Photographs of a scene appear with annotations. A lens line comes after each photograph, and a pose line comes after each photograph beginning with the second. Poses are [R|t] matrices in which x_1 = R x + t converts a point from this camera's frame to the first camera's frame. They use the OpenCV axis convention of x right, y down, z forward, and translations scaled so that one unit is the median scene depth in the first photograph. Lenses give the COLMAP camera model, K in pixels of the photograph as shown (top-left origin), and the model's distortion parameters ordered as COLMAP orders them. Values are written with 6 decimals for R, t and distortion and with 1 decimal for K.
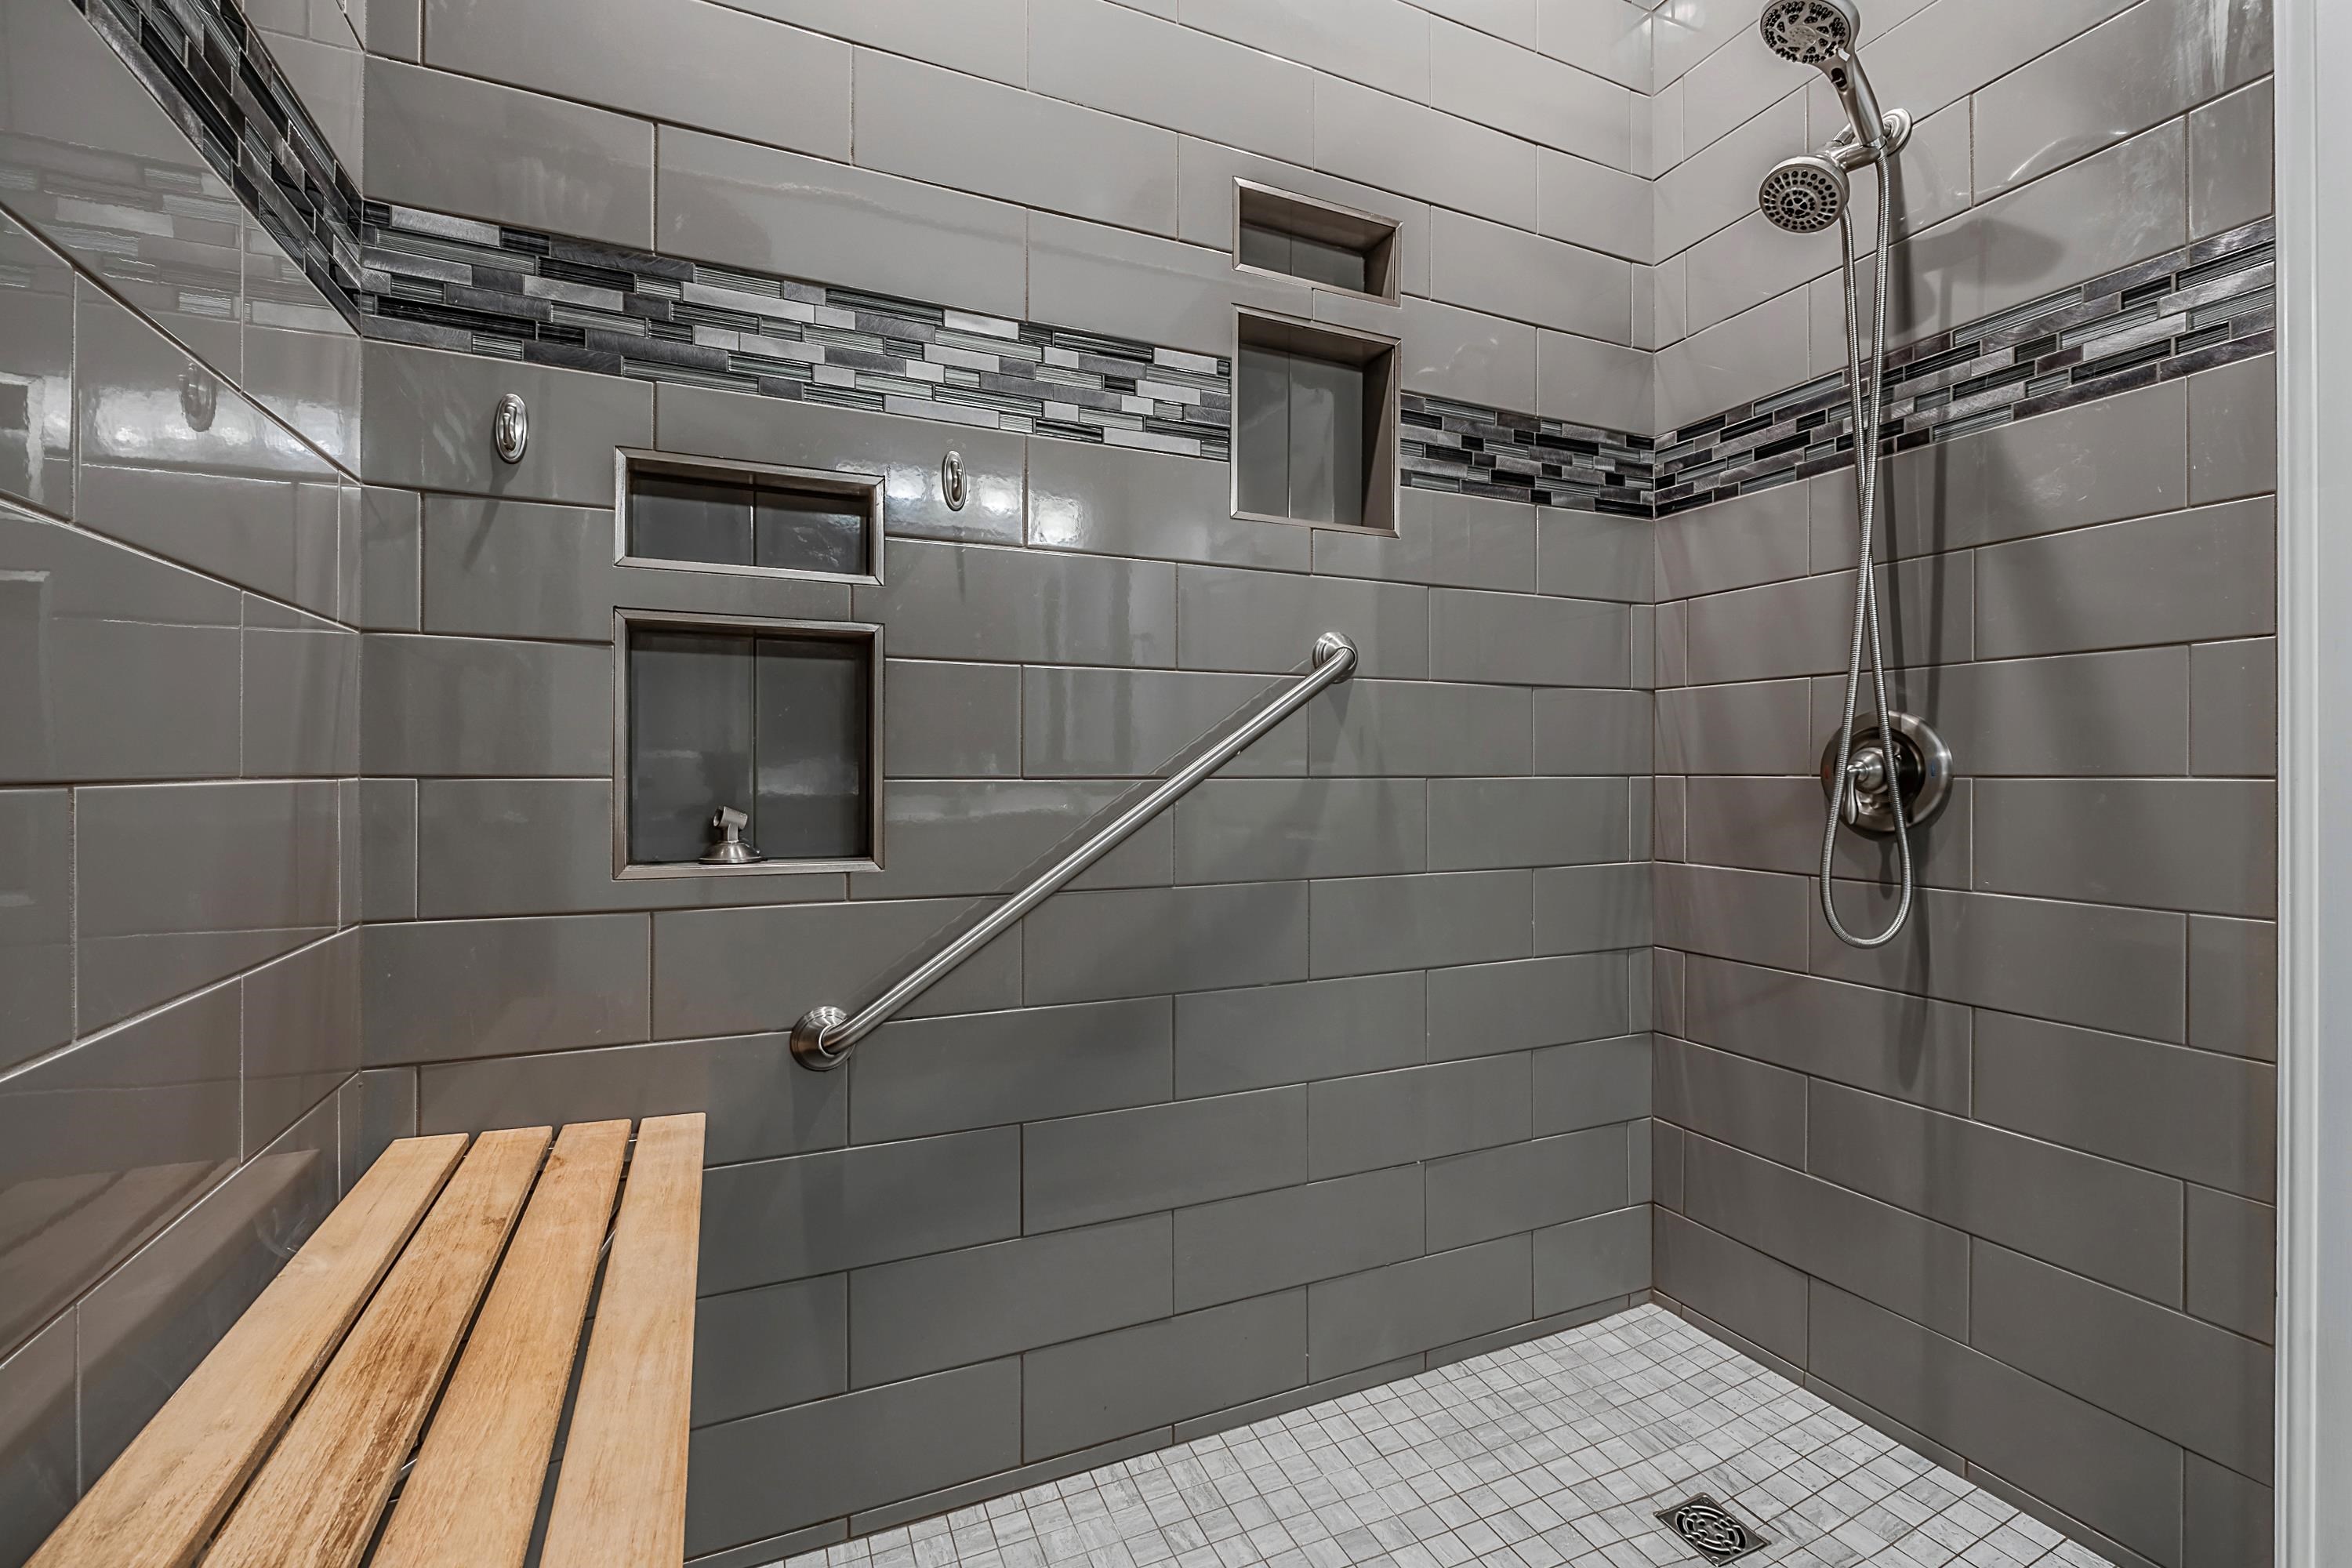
lens RADIAL K [[1000.1, 0, 1168.1], [0, 1000.1, 768.4], [0, 0, 1]] dist [-0.009876, 0.000378]
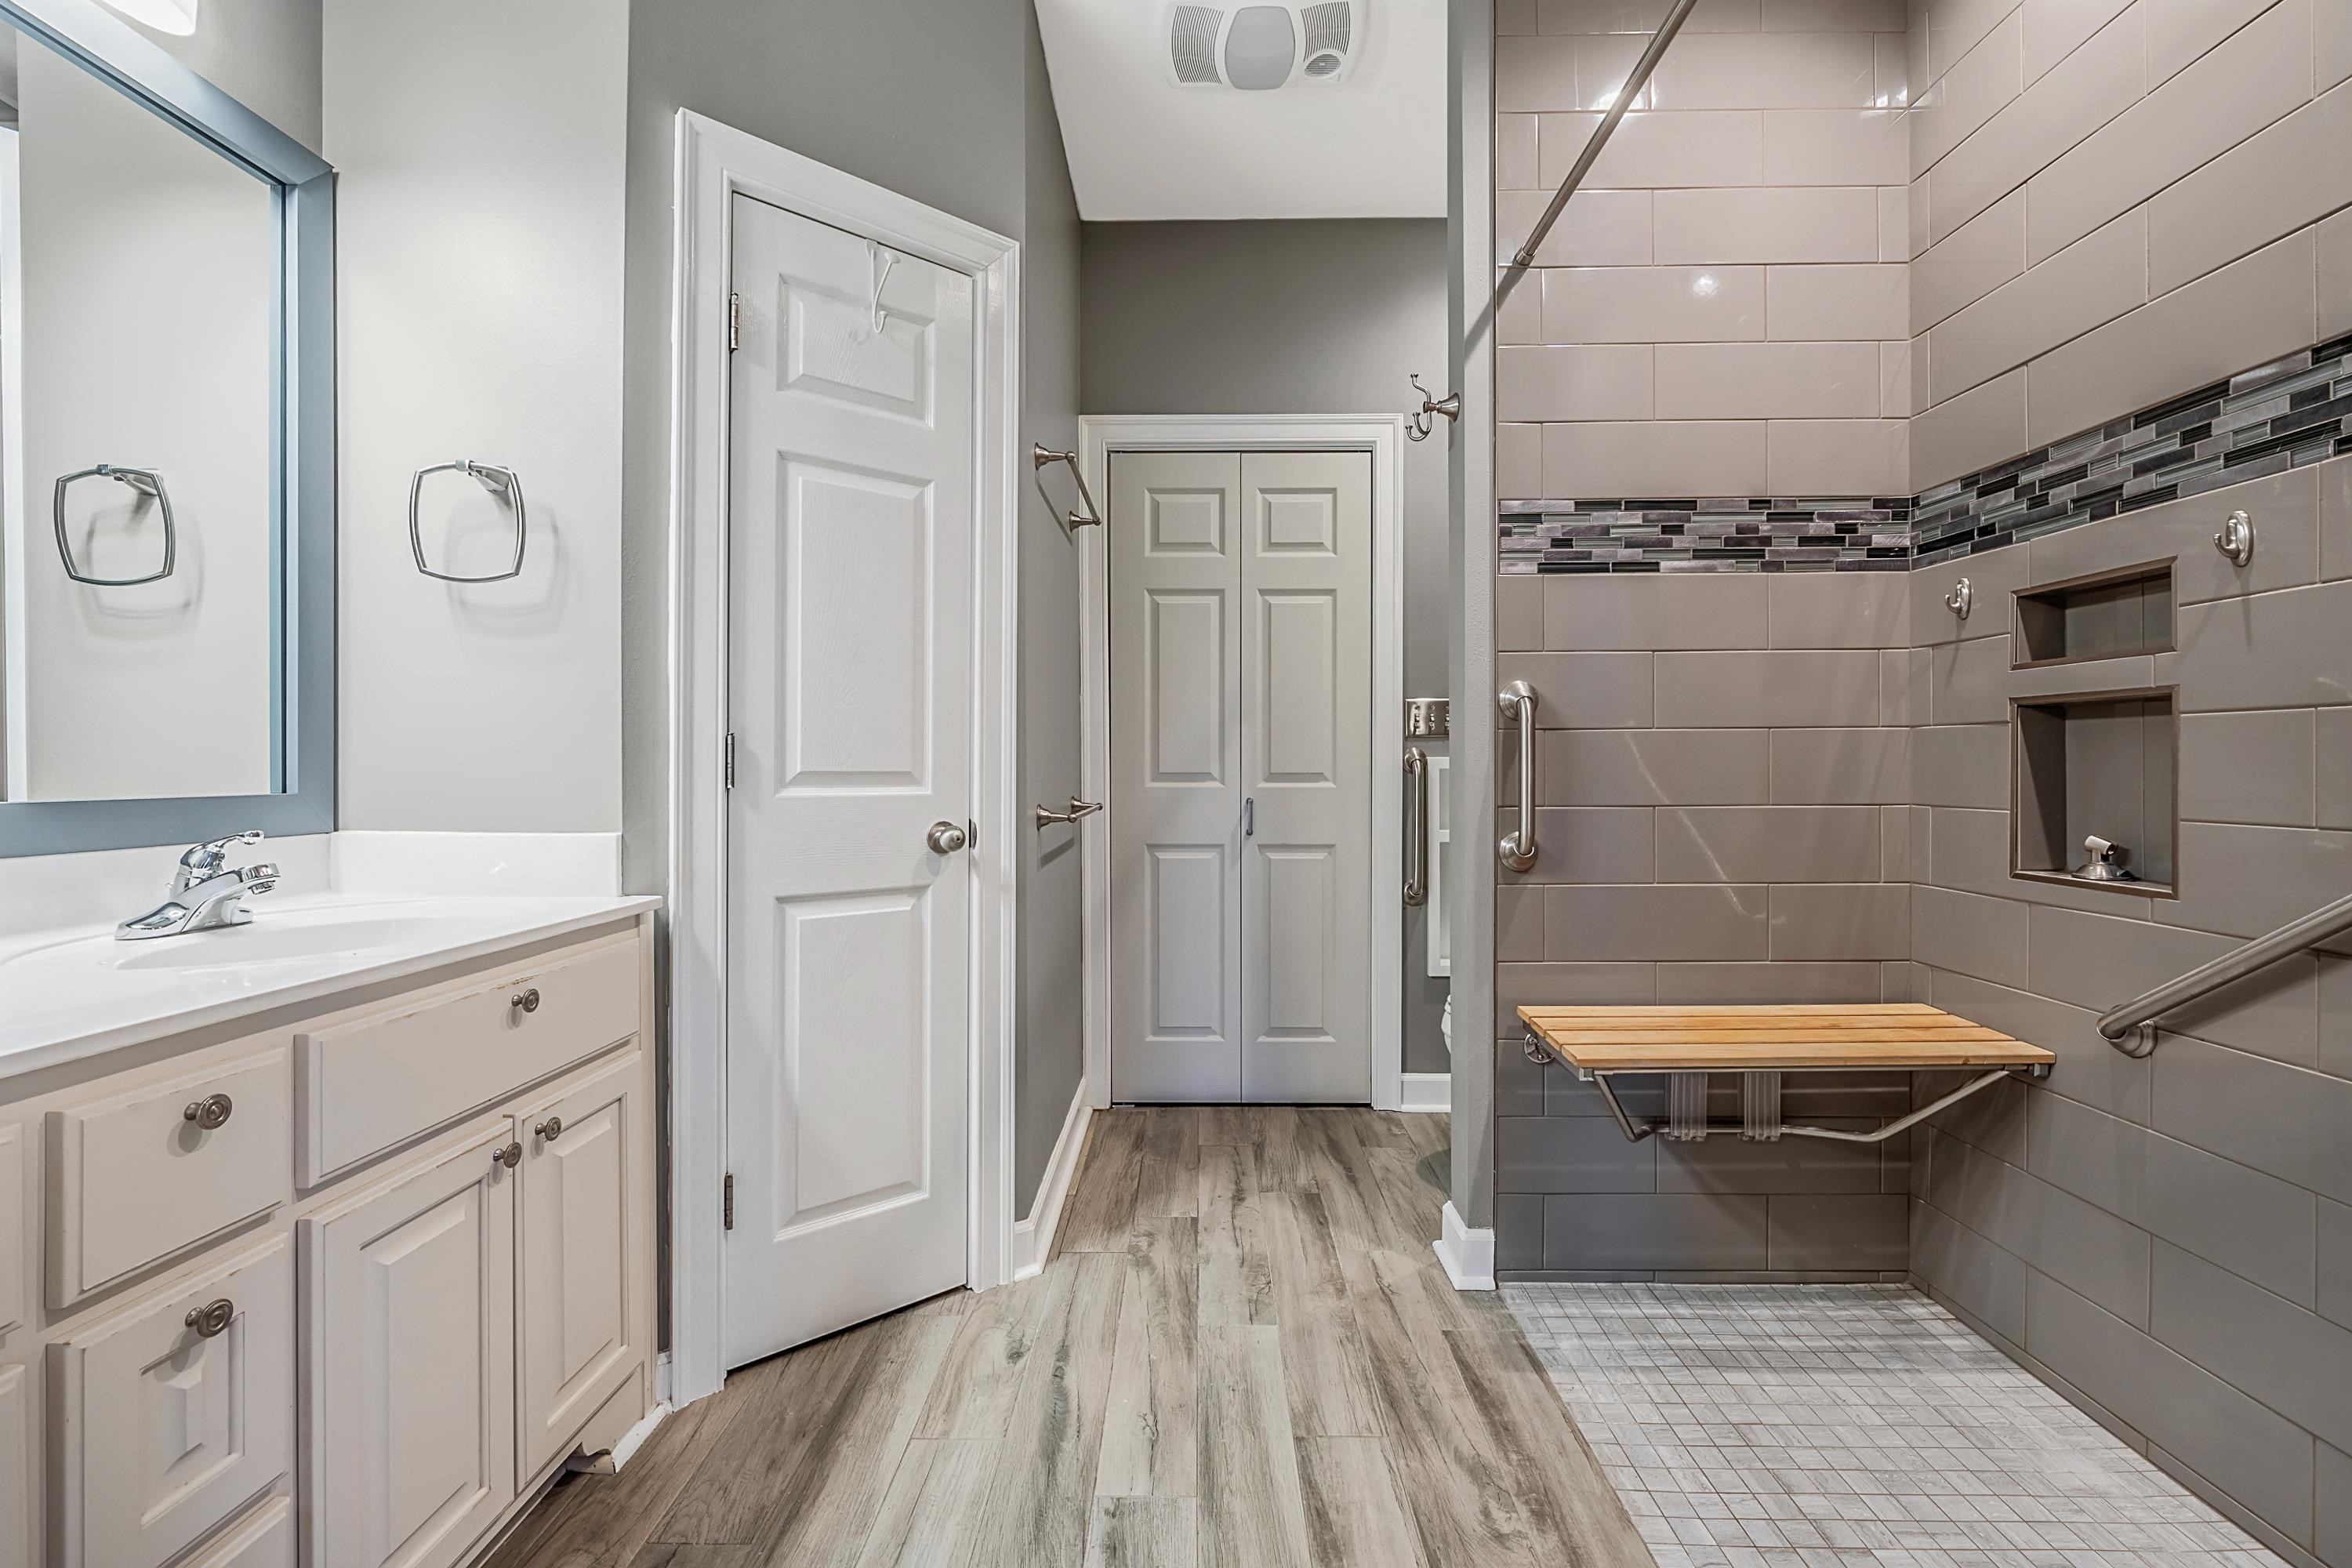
lens RADIAL K [[1000.1, 0, 1169.9], [0, 1000.1, 785.5], [0, 0, 1]] dist [-0.009876, 0.000378]
pose [[-0.419240, 0.008422, -0.907836, 1.345111], [-0.006010, 0.999909, 0.012052, -0.038515], [0.907856, 0.010509, -0.419151, 0.470467]]
